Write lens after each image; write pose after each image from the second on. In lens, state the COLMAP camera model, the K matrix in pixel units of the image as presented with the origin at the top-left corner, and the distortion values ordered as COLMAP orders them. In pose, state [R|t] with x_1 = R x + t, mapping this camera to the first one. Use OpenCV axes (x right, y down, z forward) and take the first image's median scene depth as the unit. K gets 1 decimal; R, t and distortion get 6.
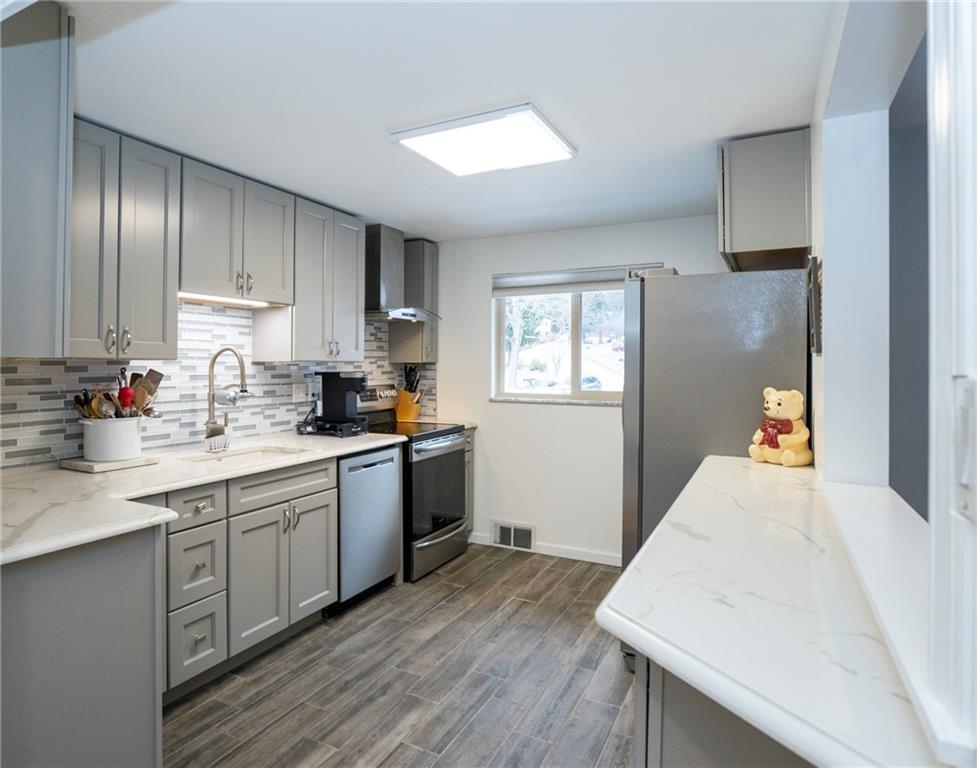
lens RADIAL K [[626.9, 0, 396.3], [0, 626.9, 367.2], [0, 0, 1]] dist [-0.018284, 0.004210]
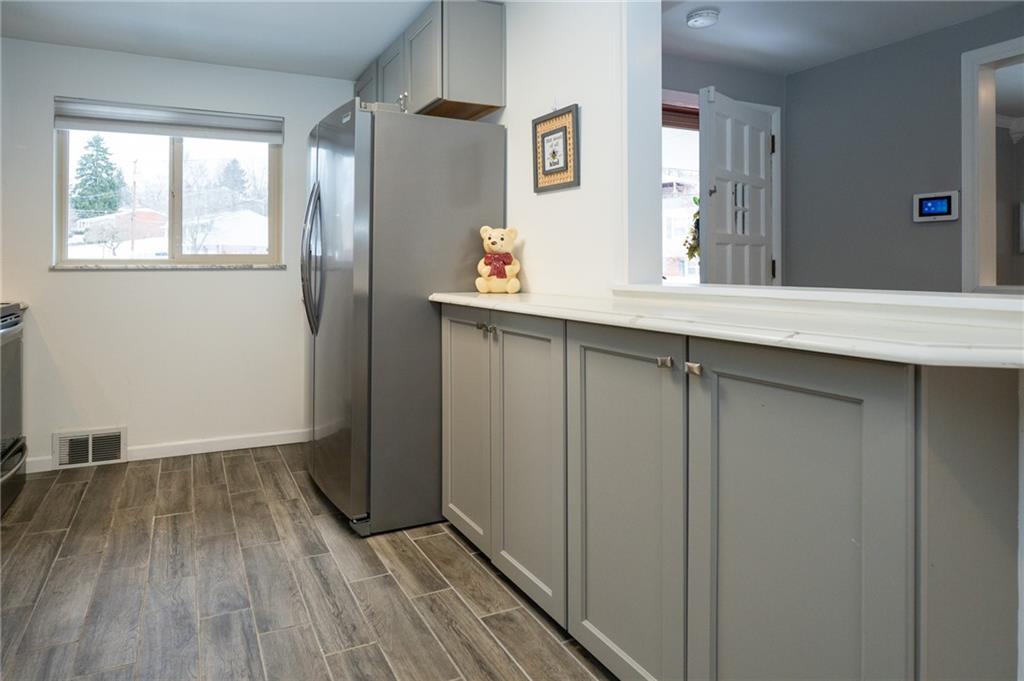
lens RADIAL K [[611.8, 0, 468.2], [0, 611.8, 263.2], [0, 0, 1]] dist [-0.010201, -0.000460]
pose [[0.559683, -0.001656, 0.828705, -0.225808], [0.005777, 0.999982, -0.001903, 0.070747], [-0.828687, 0.005853, 0.559682, 0.294254]]
